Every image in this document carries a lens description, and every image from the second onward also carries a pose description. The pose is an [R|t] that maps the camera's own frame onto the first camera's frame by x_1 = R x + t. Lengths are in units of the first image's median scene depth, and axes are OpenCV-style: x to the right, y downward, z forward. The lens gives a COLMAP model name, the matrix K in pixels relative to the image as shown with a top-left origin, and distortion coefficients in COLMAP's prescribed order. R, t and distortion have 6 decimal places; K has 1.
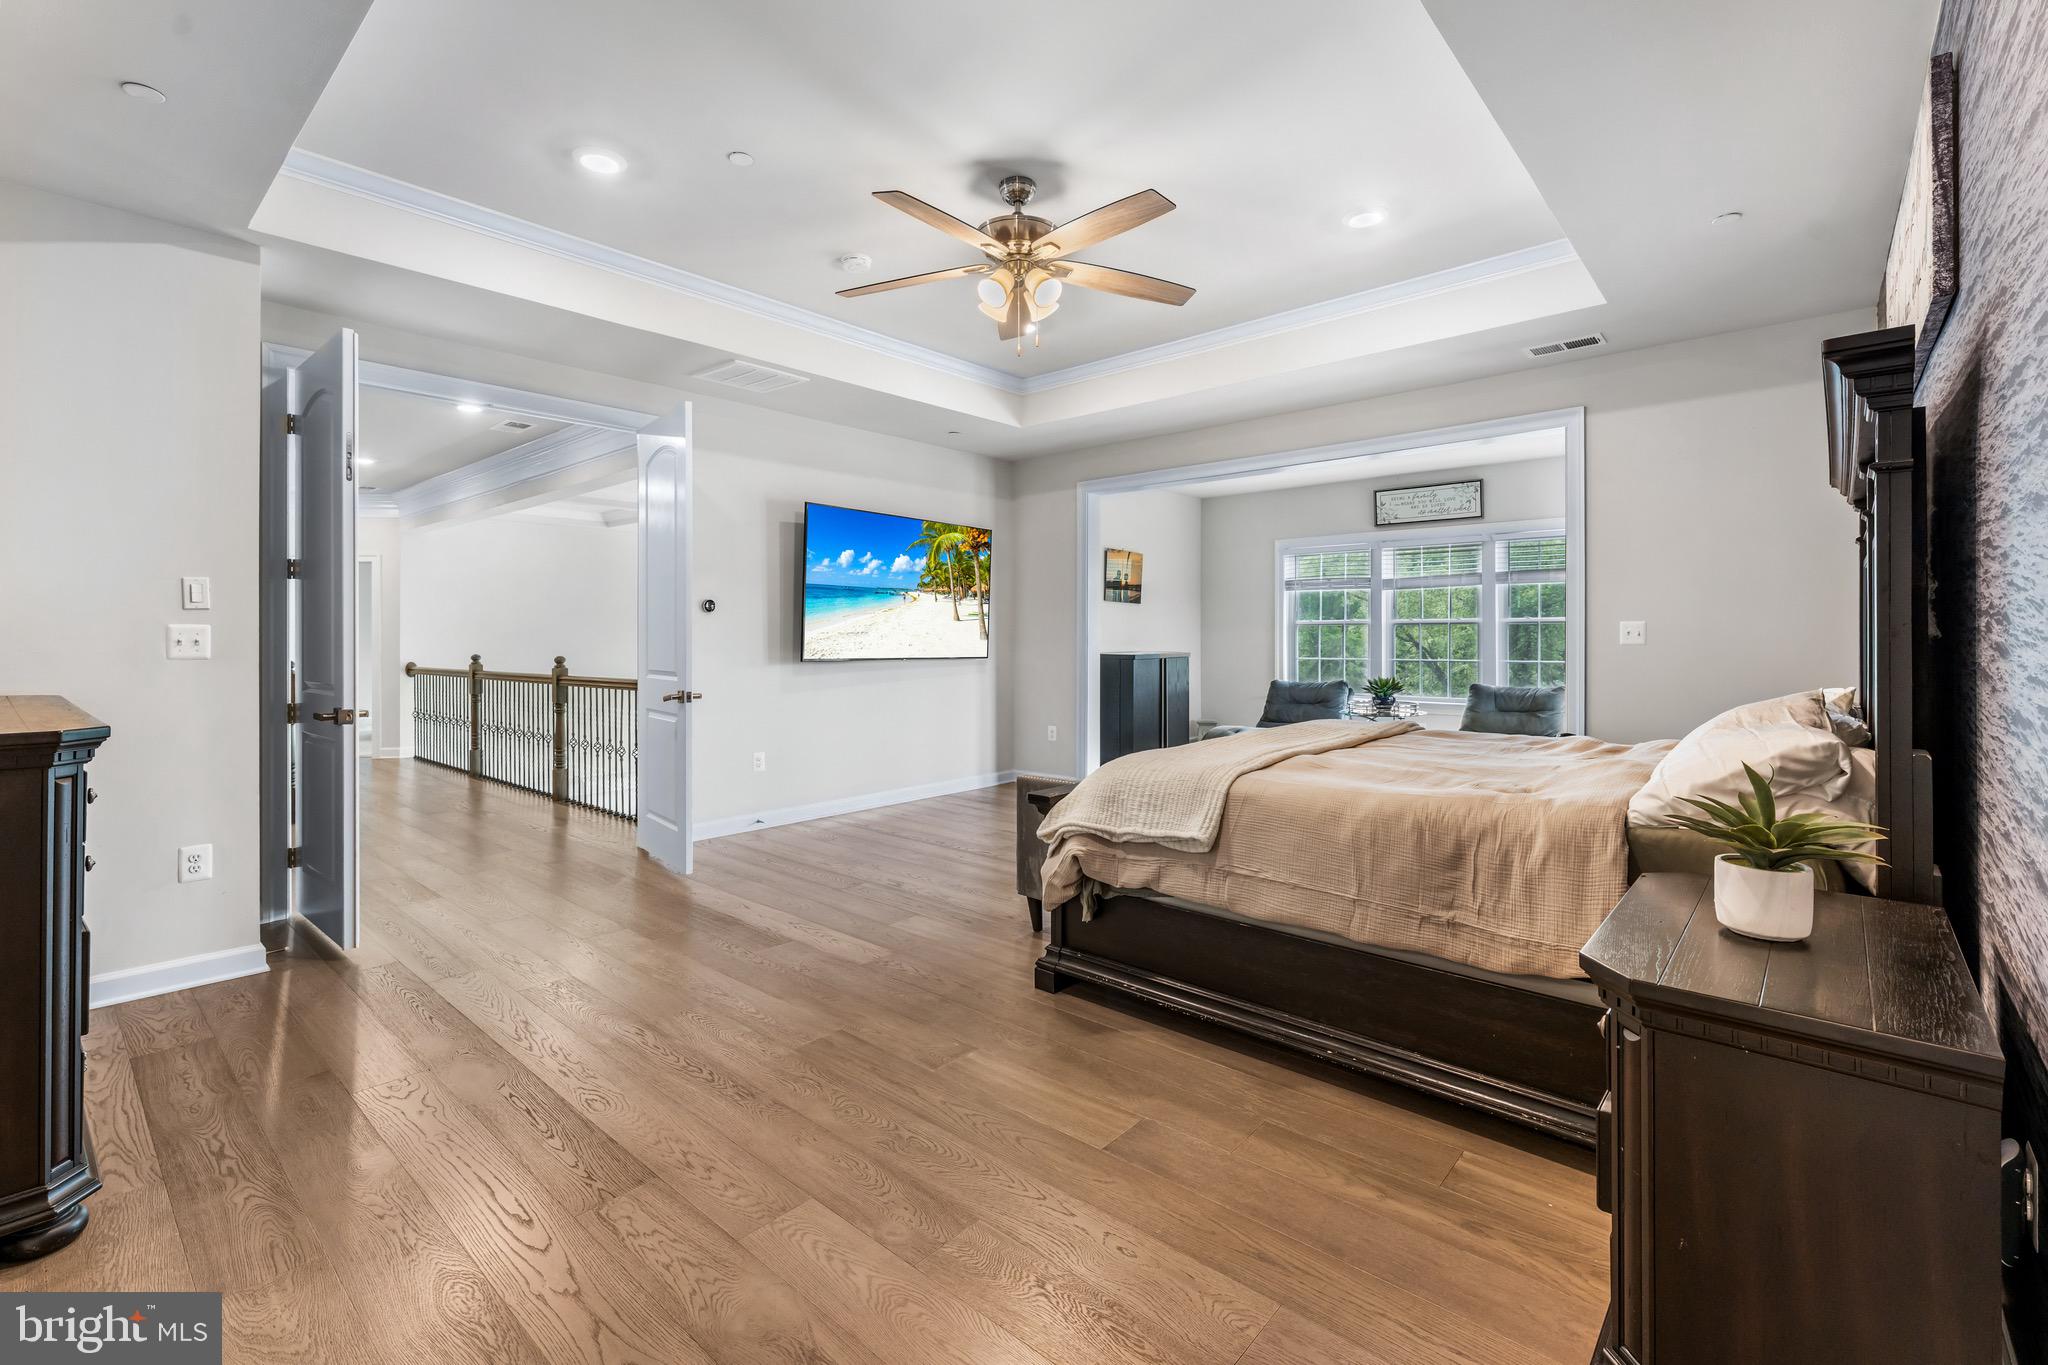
lens RADIAL K [[886.9, 0, 1033.0], [0, 886.9, 628.0], [0, 0, 1]] dist [0.000935, -0.001313]
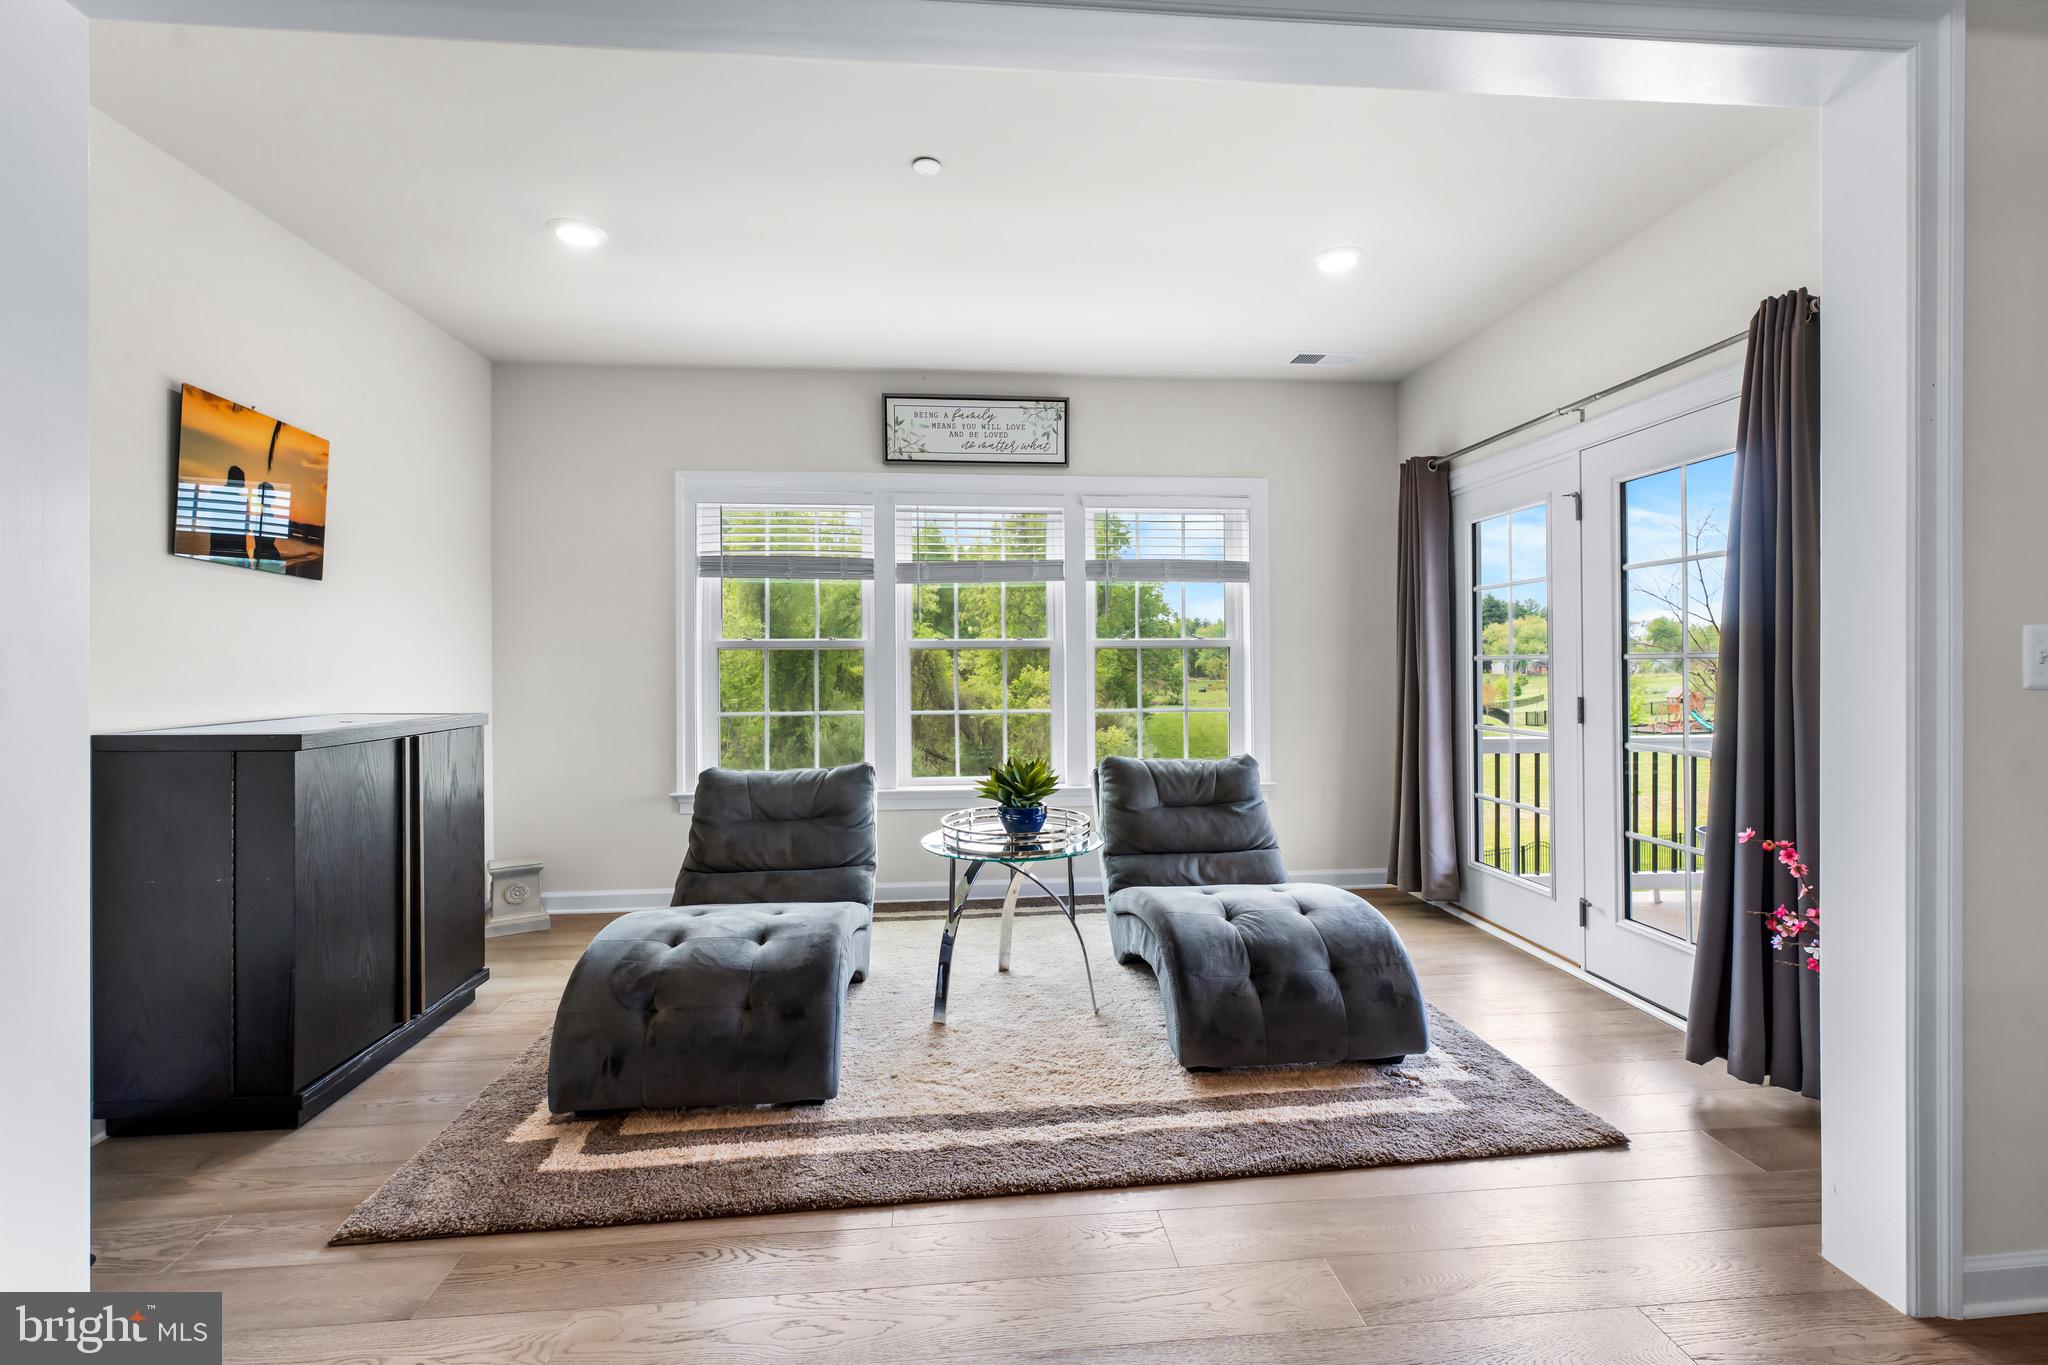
lens RADIAL K [[886.9, 0, 1021.2], [0, 886.9, 665.6], [0, 0, 1]] dist [0.000935, -0.001313]
pose [[0.704889, -0.000542, 0.709317, 0.071623], [-0.001180, 0.999997, 0.001936, 0.005542], [-0.709316, -0.002202, 0.704887, 0.595235]]
